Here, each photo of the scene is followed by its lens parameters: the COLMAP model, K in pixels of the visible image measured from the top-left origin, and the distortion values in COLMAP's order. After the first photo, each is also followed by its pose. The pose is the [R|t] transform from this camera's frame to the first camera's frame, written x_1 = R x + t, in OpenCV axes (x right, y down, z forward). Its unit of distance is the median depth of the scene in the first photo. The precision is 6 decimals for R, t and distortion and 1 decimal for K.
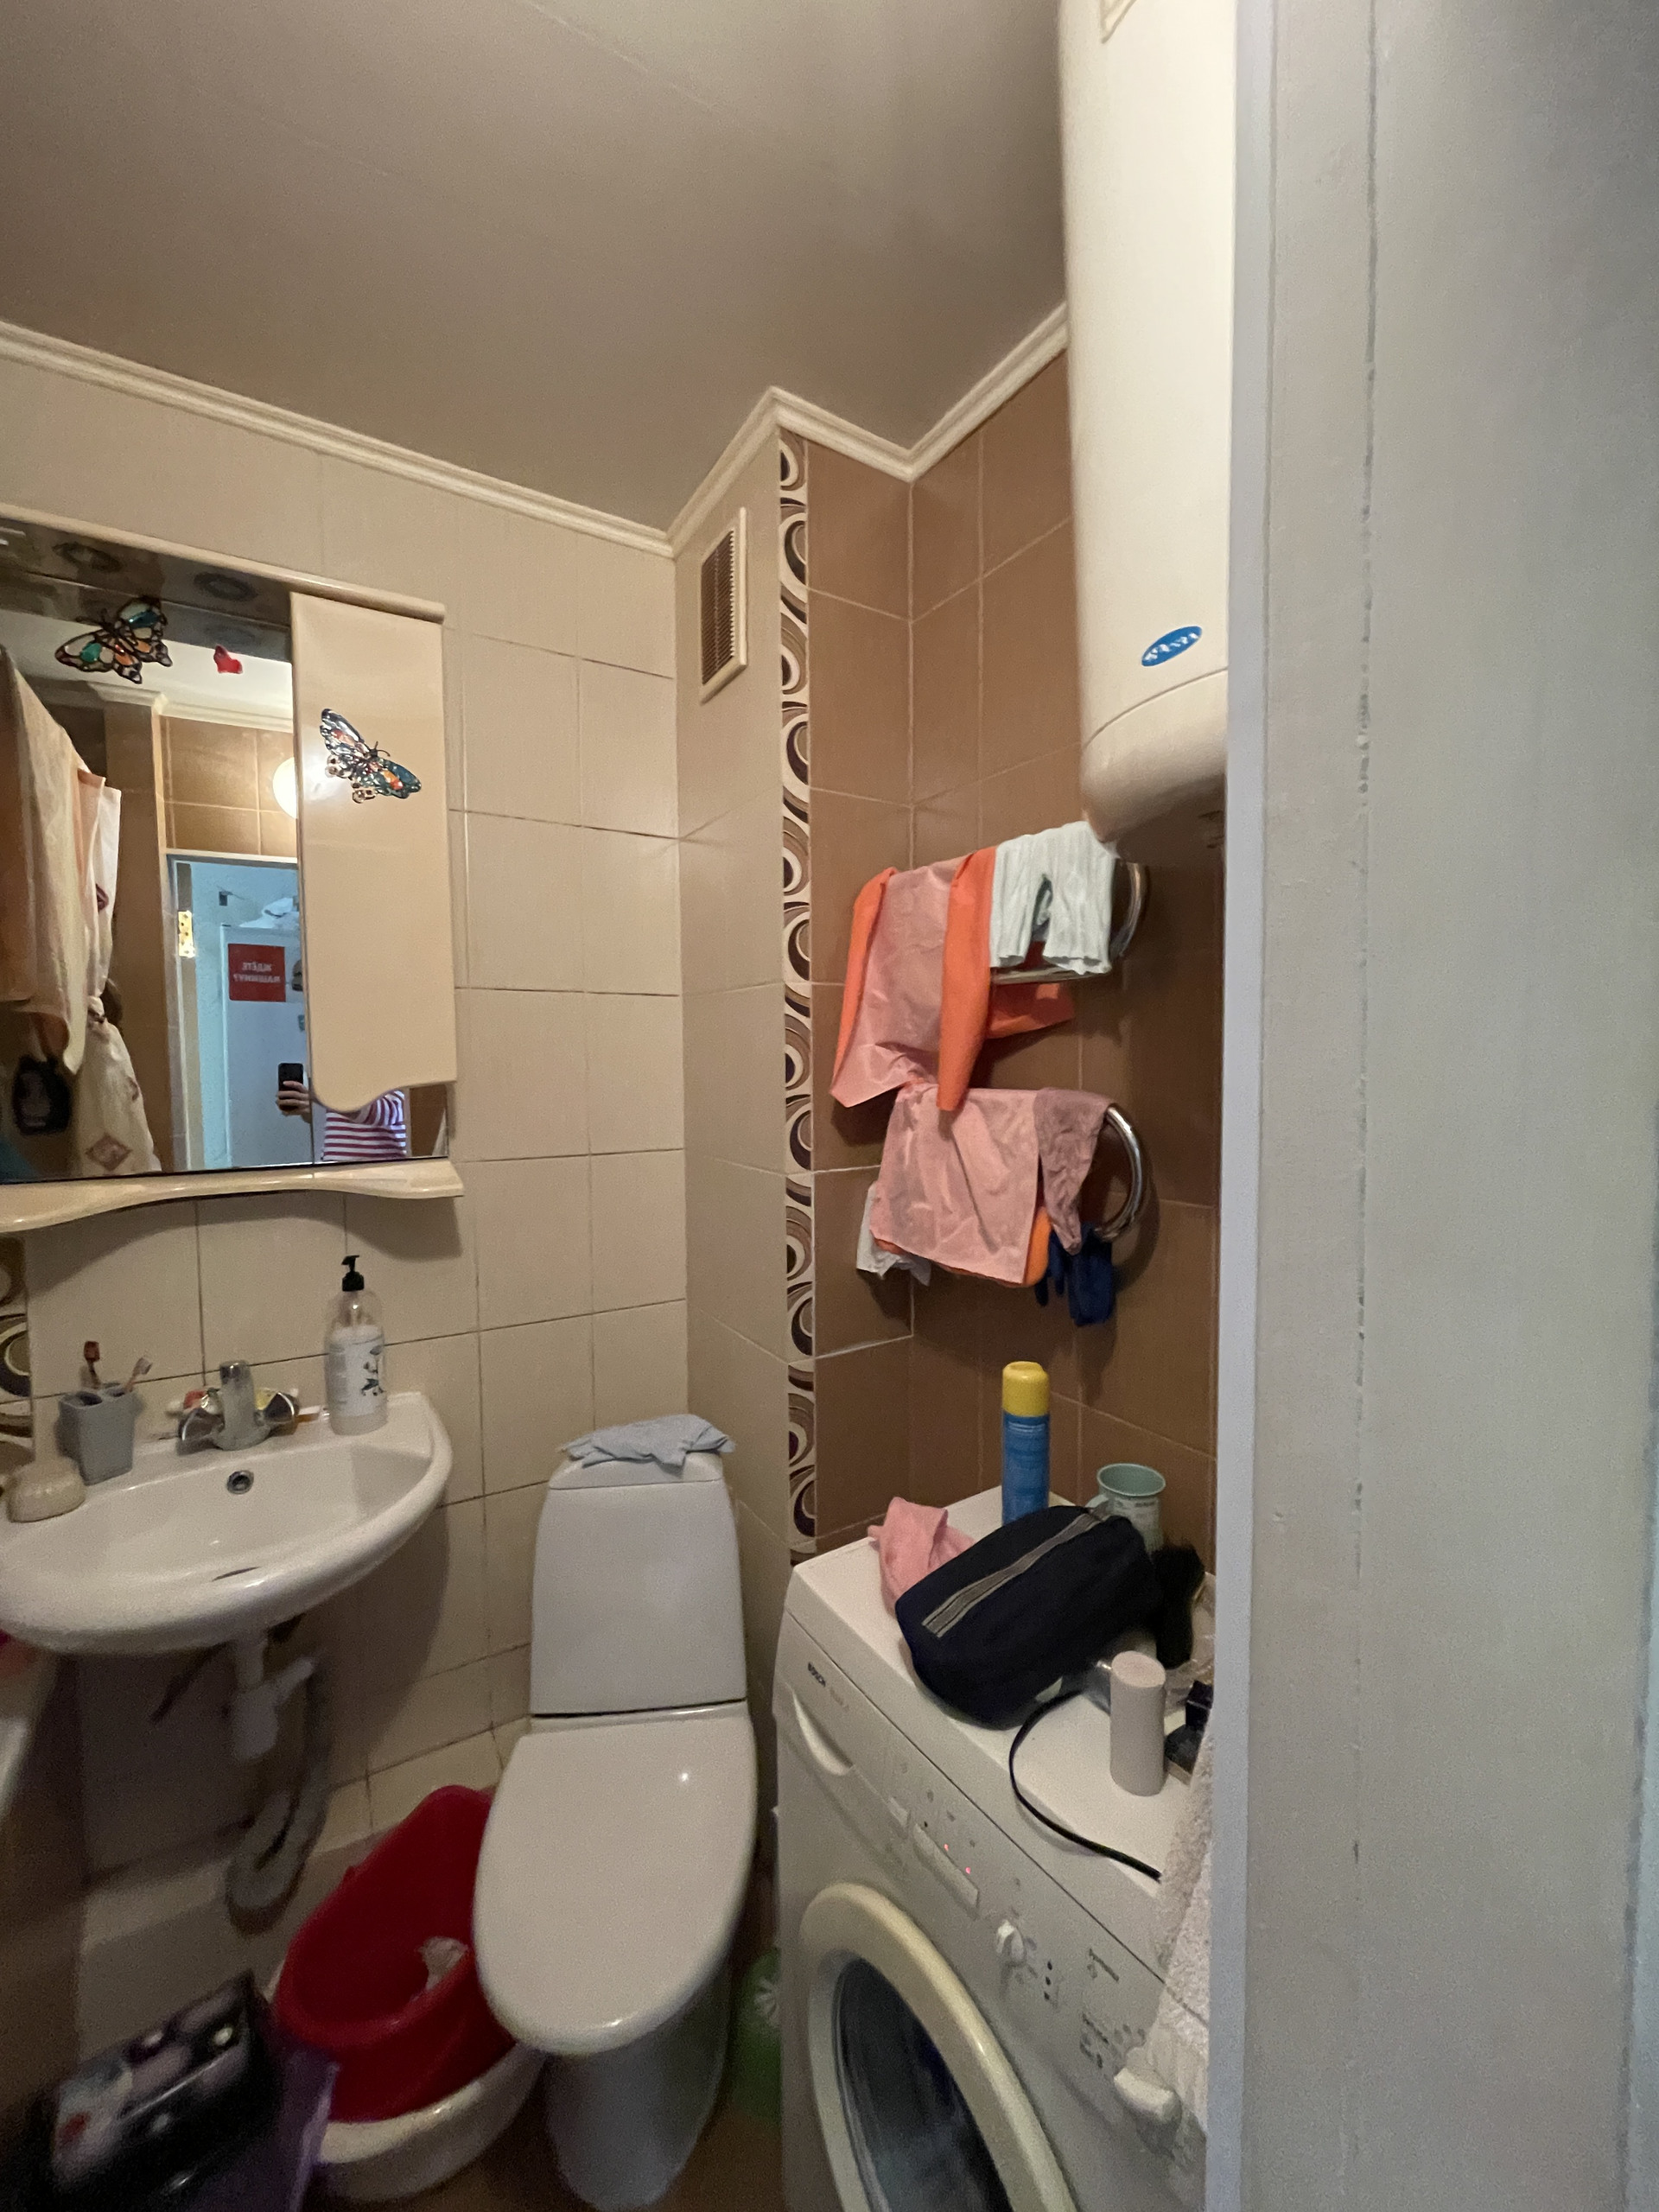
lens RADIAL K [[893.2, 0, 829.5], [0, 893.2, 1106.0], [0, 0, 1]] dist [-0.004880, -0.000093]
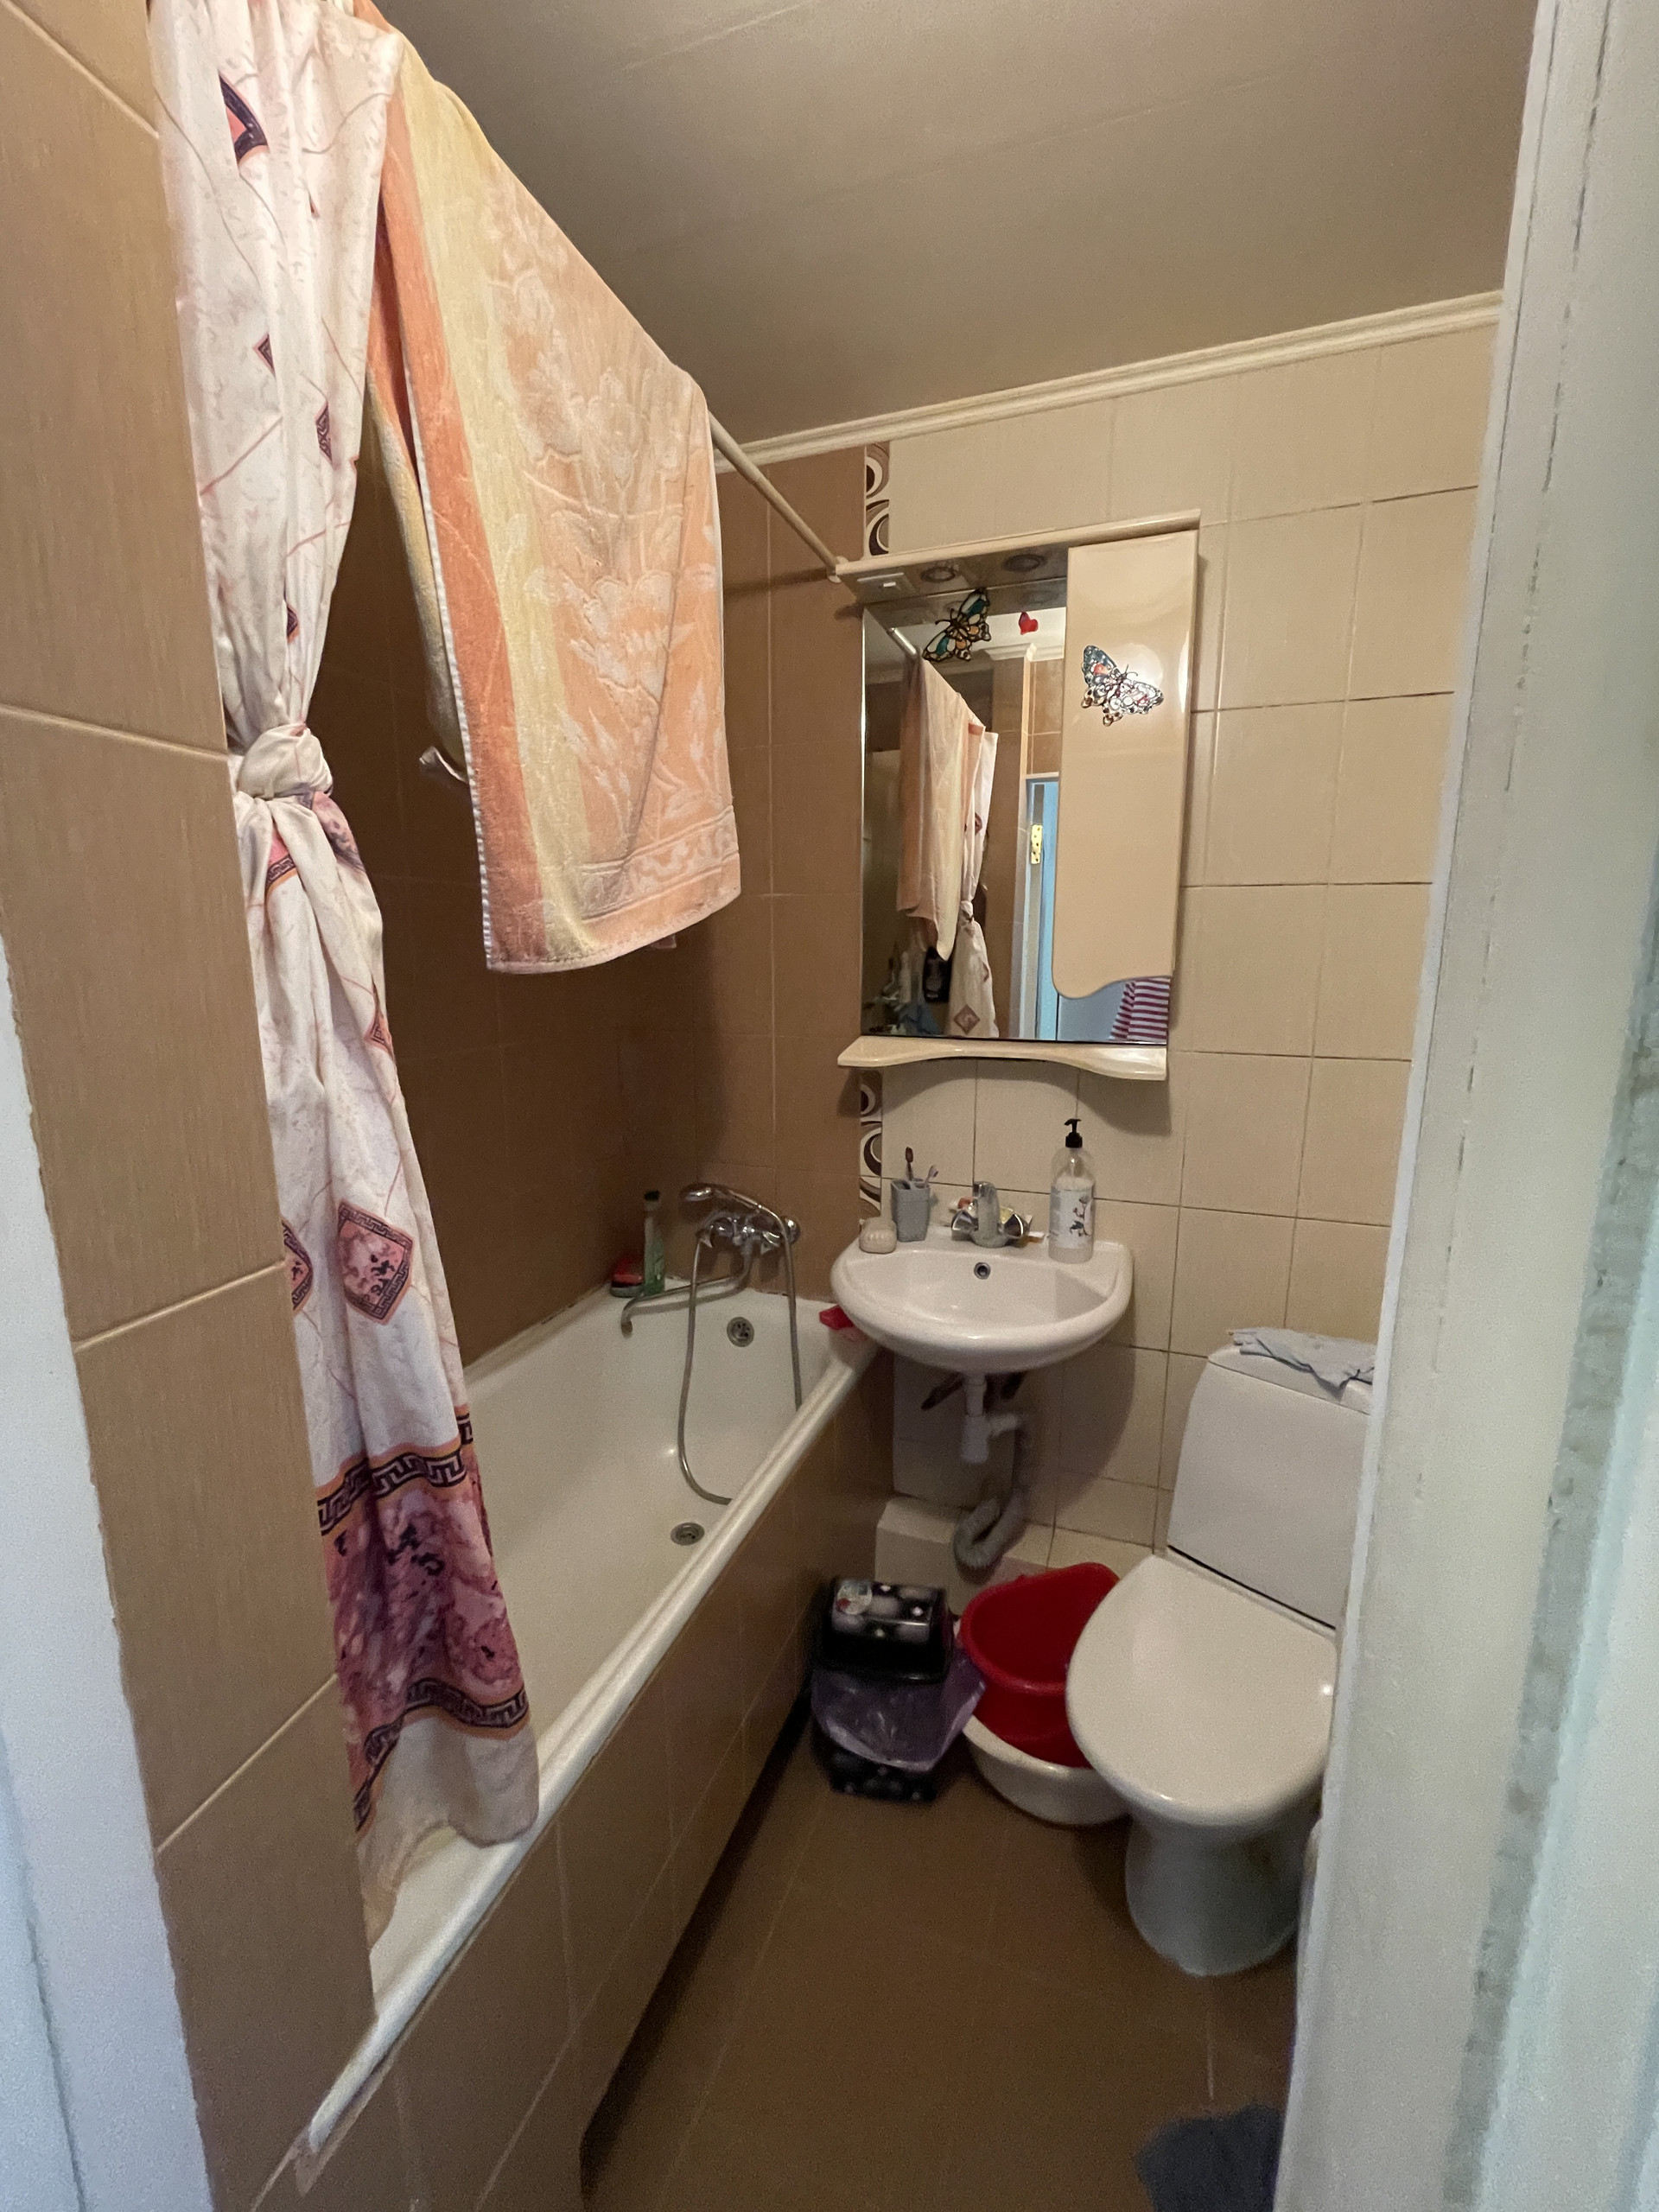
lens RADIAL K [[893.2, 0, 829.5], [0, 893.2, 1106.0], [0, 0, 1]] dist [-0.004880, -0.000093]
pose [[0.622927, 0.144492, -0.768820, 0.190478], [-0.048071, 0.988007, 0.146737, -0.011256], [0.780802, -0.054449, 0.622402, -0.010148]]
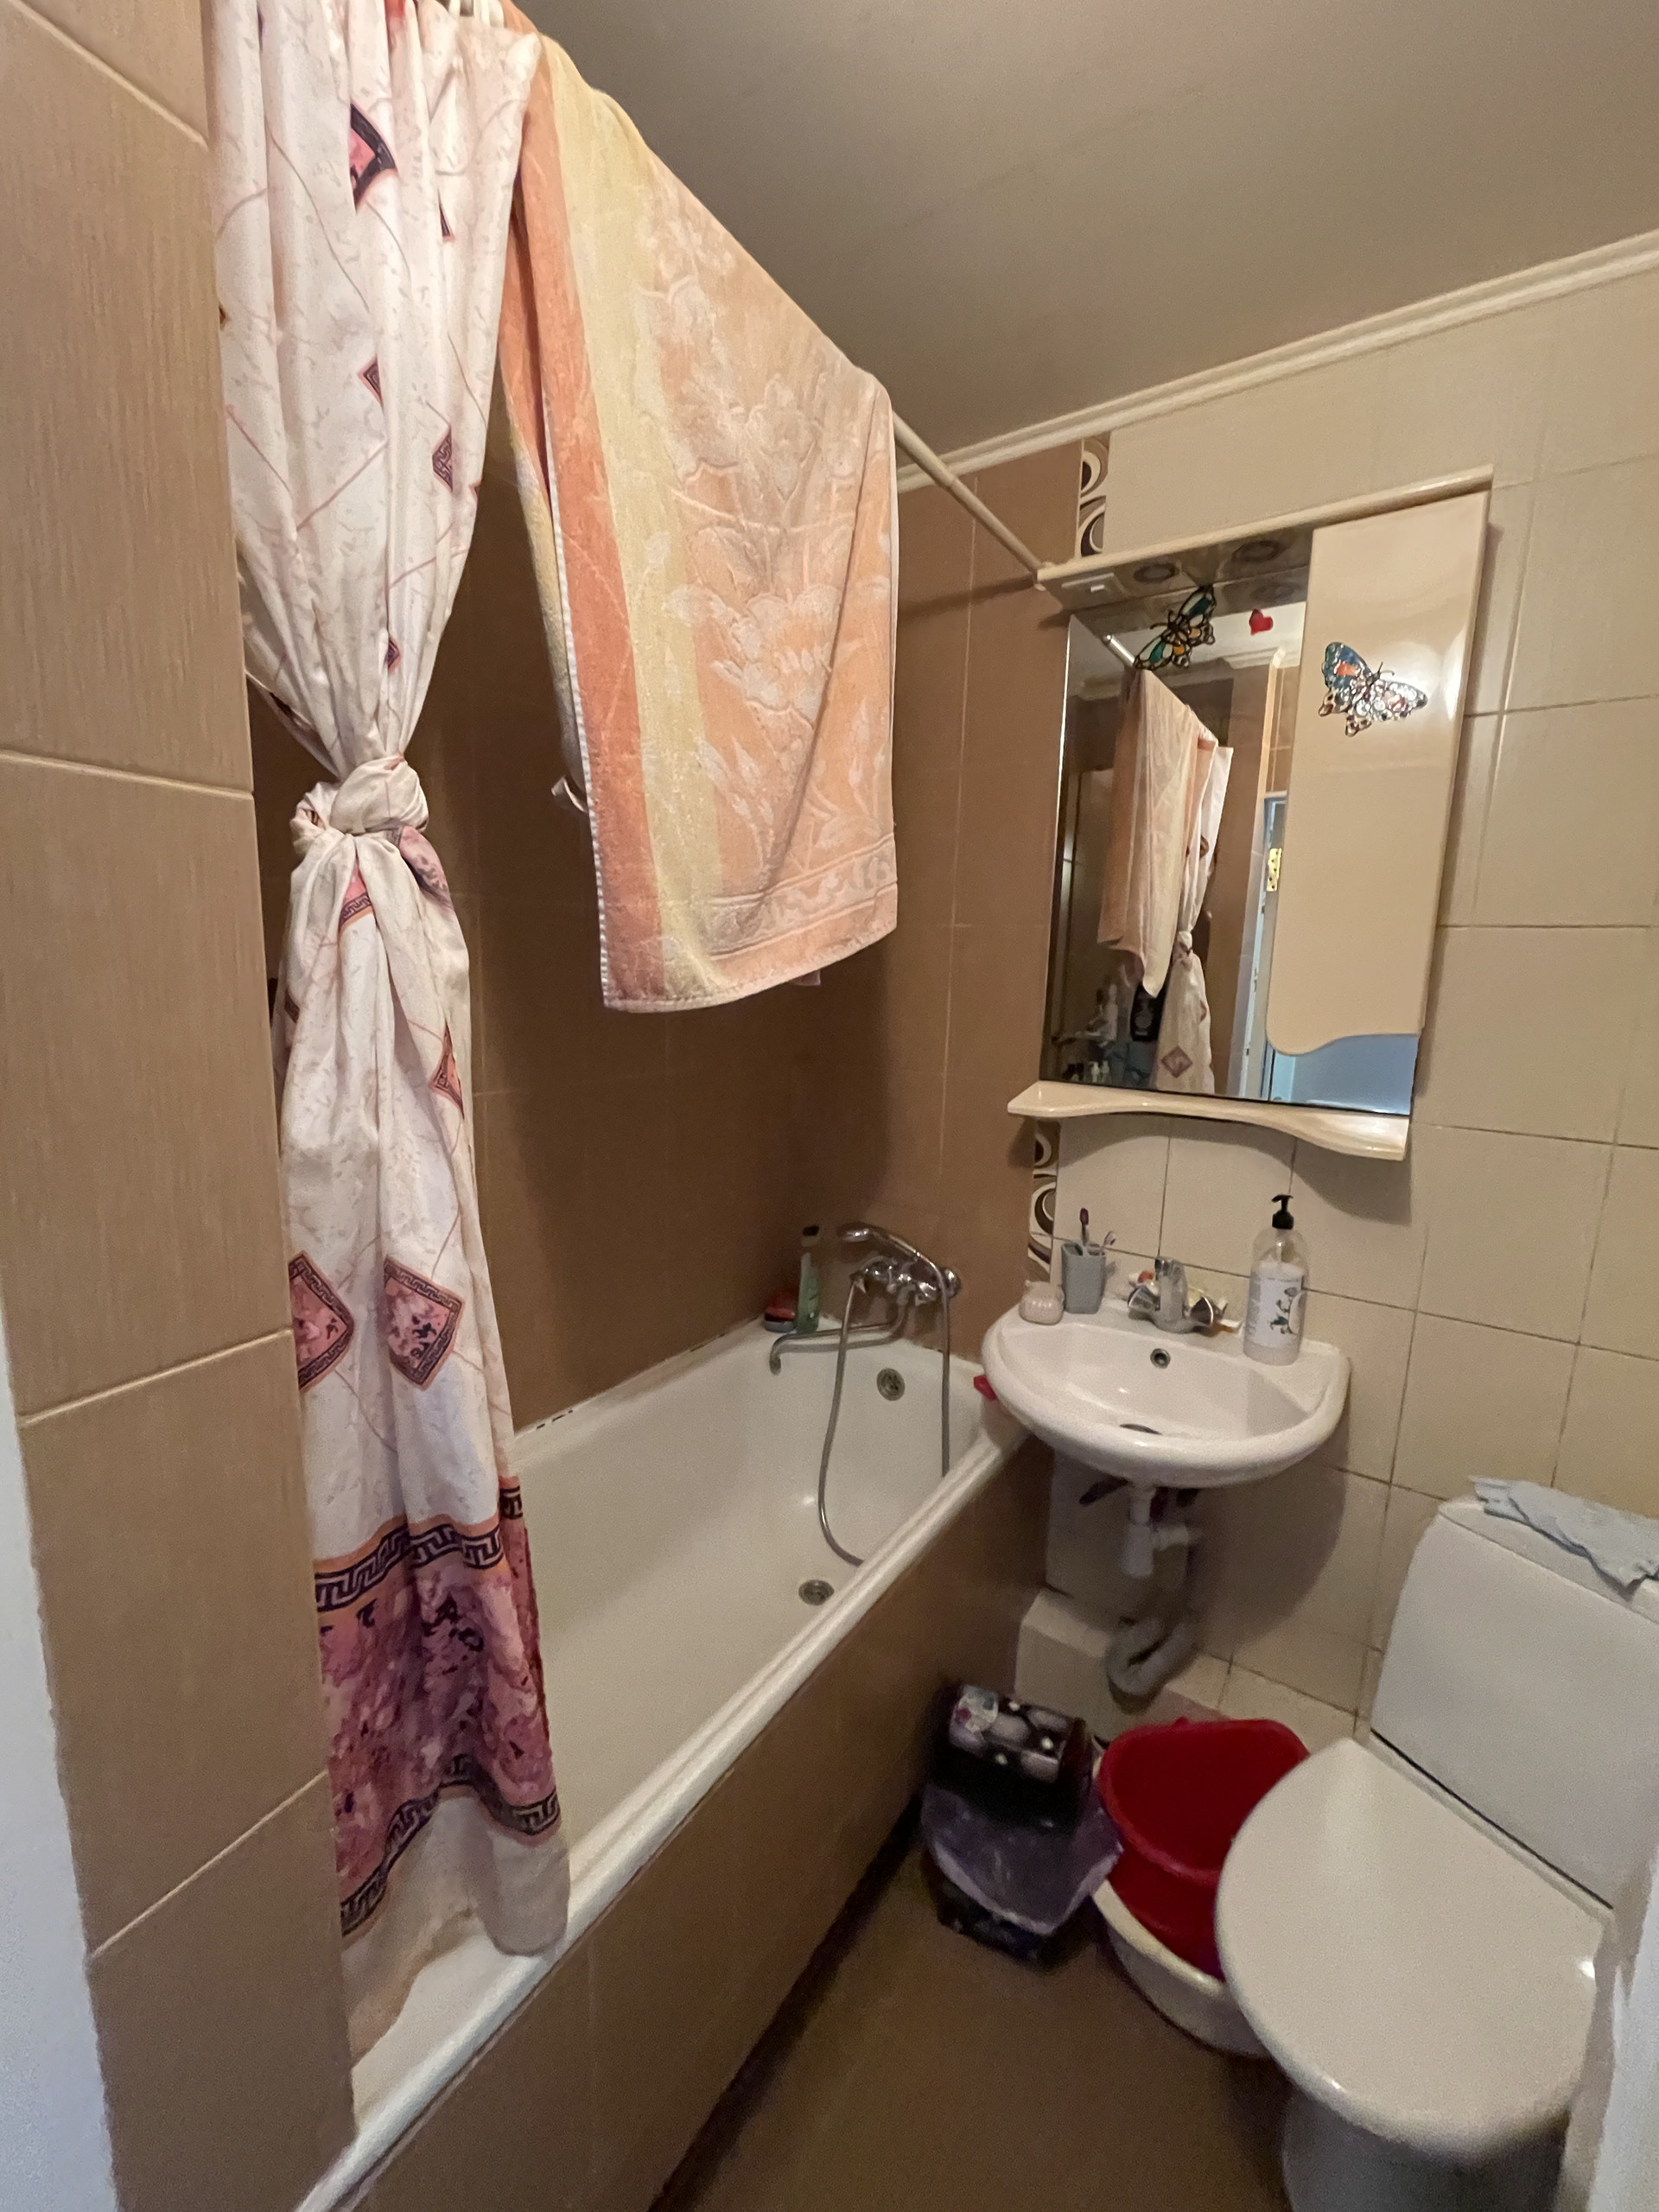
lens RADIAL K [[893.2, 0, 829.5], [0, 893.2, 1106.0], [0, 0, 1]] dist [-0.004880, -0.000093]
pose [[0.416689, 0.162712, -0.894369, 0.153277], [-0.082775, 0.986555, 0.140918, -0.036073], [0.905273, 0.015312, 0.424555, 0.090680]]
